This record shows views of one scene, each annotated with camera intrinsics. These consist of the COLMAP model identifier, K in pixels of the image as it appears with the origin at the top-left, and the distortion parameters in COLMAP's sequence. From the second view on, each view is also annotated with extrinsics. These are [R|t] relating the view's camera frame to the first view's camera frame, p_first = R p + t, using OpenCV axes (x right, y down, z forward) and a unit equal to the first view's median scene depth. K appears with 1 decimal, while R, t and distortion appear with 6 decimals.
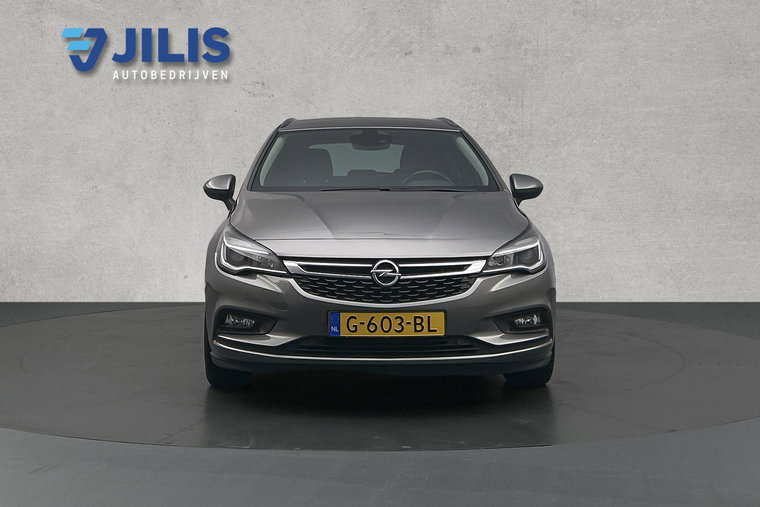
lens RADIAL K [[596.2, 0, 380.5], [0, 596.2, 253.4], [0, 0, 1]] dist [-0.006929, 0.001153]
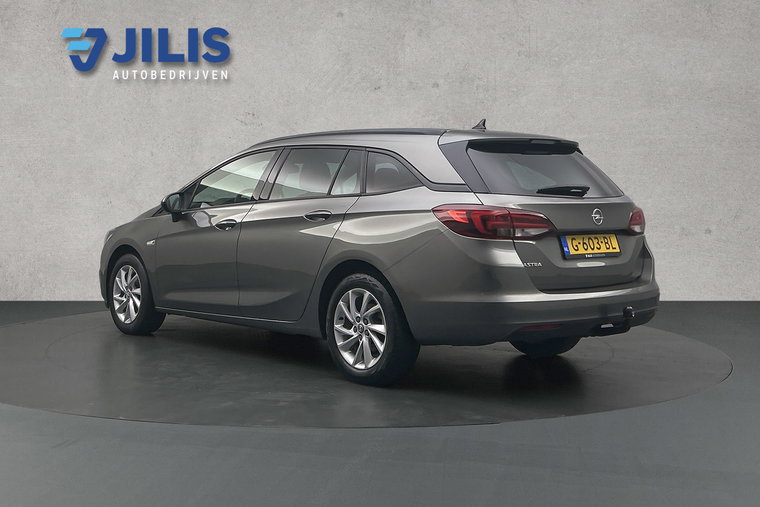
lens RADIAL K [[596.2, 0, 380.4], [0, 596.2, 253.1], [0, 0, 1]] dist [-0.006929, 0.001153]
pose [[1.000000, 0.000006, -0.000034, 0.052706], [-0.000006, 1.000000, -0.000547, -0.011580], [0.000034, 0.000547, 1.000000, -0.170948]]
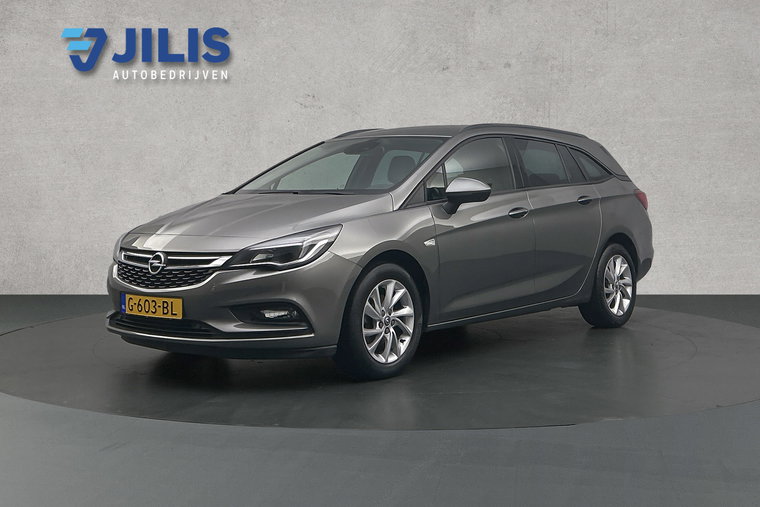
lens RADIAL K [[596.2, 0, 379.7], [0, 596.2, 253.1], [0, 0, 1]] dist [-0.006929, 0.001153]
pose [[0.999999, 0.000041, -0.001058, -0.073580], [-0.000042, 1.000000, -0.000363, 0.005496], [0.001058, 0.000363, 0.999999, -0.101606]]
